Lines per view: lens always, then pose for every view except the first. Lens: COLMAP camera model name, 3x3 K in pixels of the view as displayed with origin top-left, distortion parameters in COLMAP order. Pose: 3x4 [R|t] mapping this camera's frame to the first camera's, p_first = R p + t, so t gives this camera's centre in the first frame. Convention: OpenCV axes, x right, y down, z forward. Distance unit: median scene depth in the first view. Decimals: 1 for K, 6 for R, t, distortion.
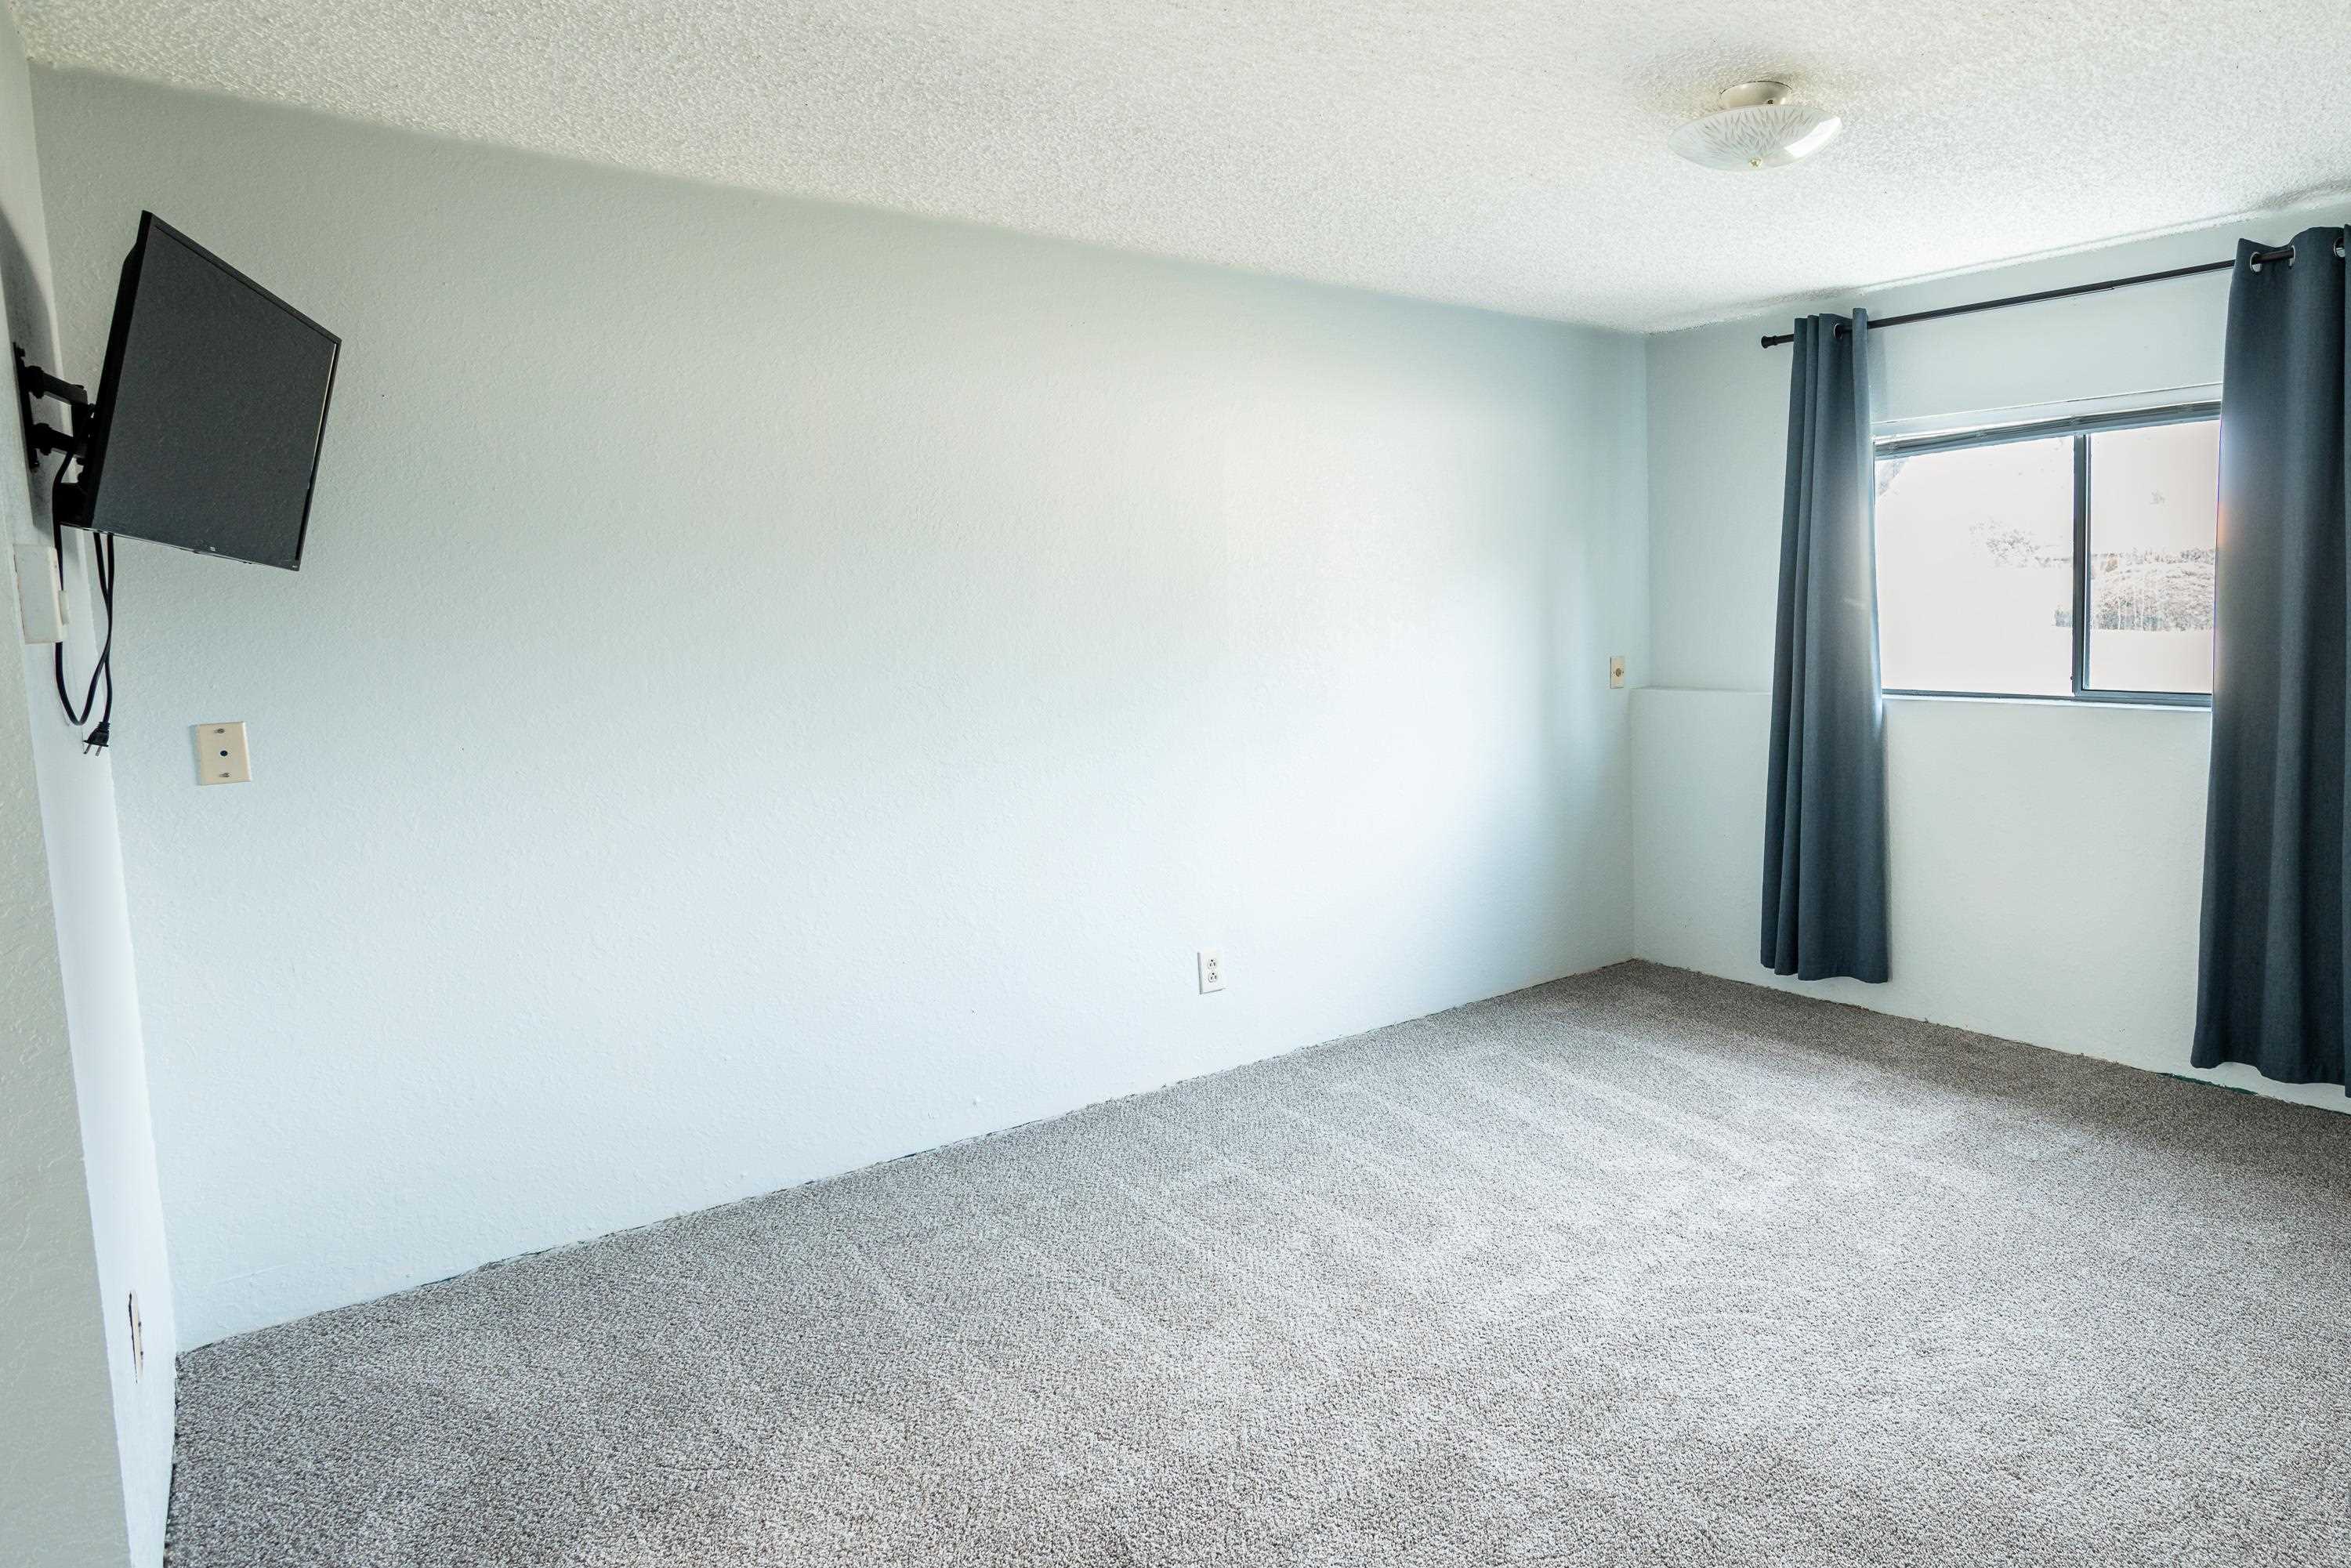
lens RADIAL K [[1413.4, 0, 1496.2], [0, 1413.4, 718.9], [0, 0, 1]] dist [-0.056121, 0.026956]
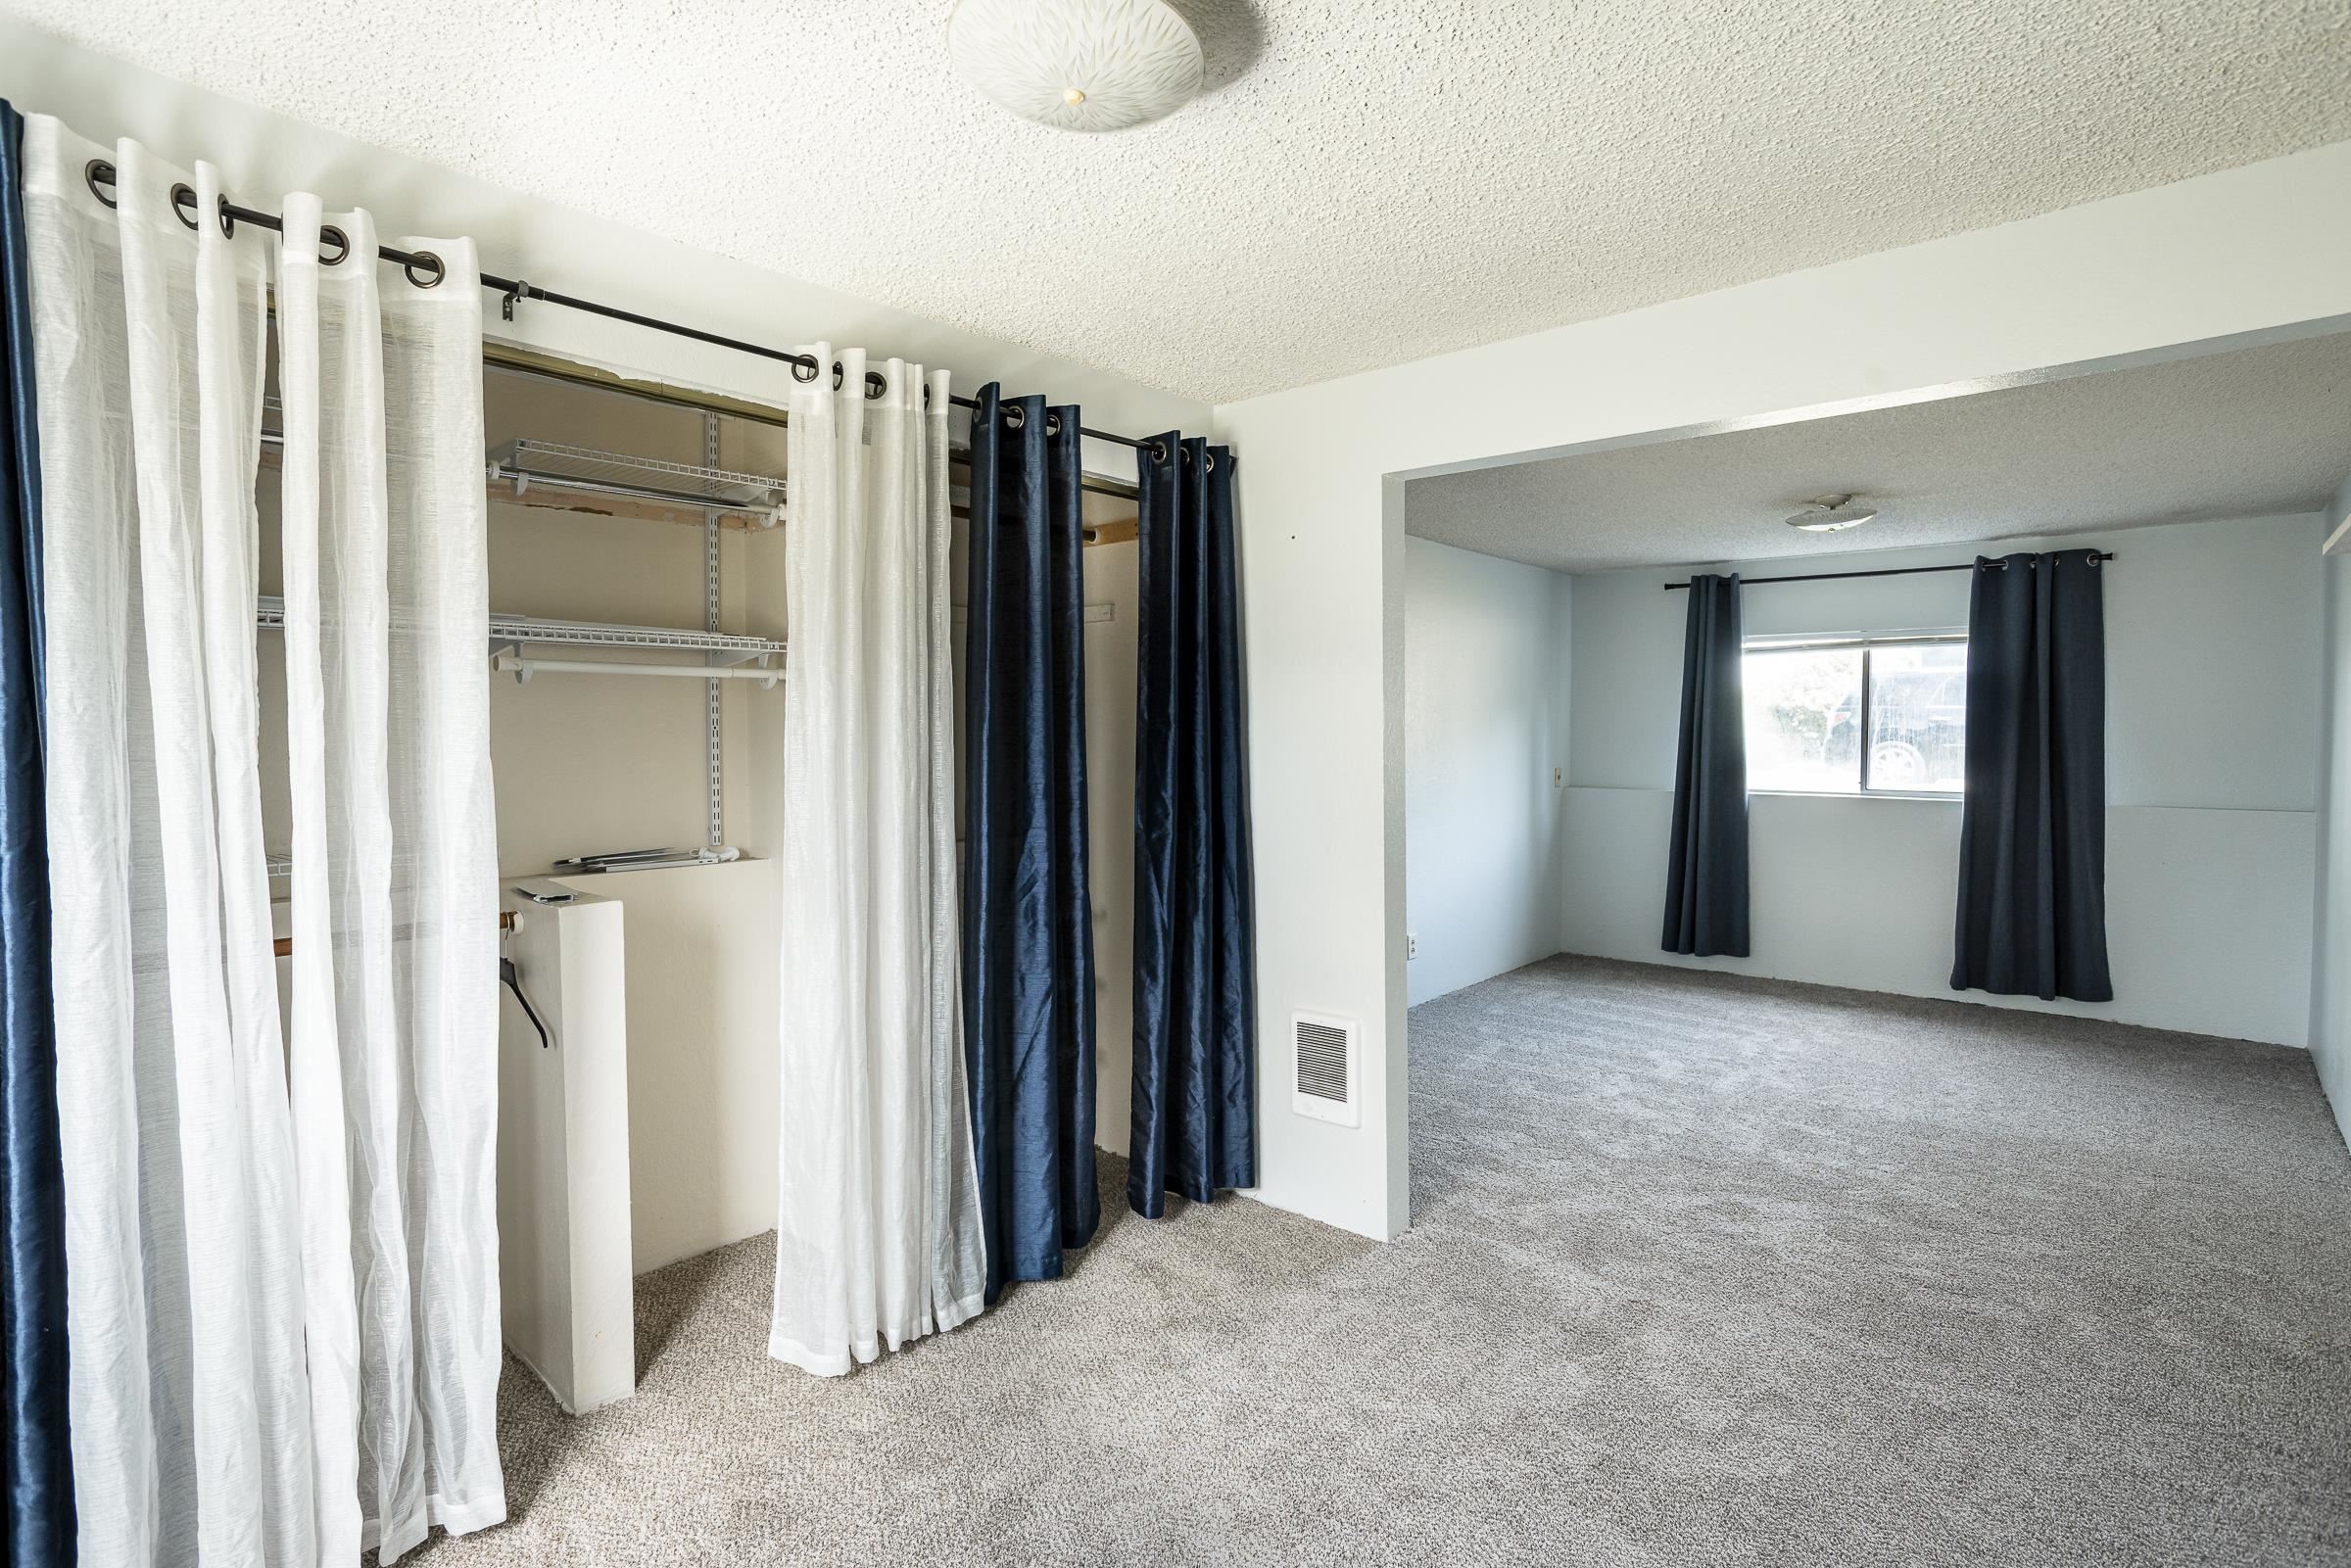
lens RADIAL K [[1153.7, 0, 1165.1], [0, 1153.7, 776.0], [0, 0, 1]] dist [-0.058001, 0.027684]
pose [[0.994680, 0.016992, 0.101607, -0.912370], [-0.013441, 0.999278, -0.035538, 0.036335], [-0.102137, 0.033983, 0.994190, -0.525003]]
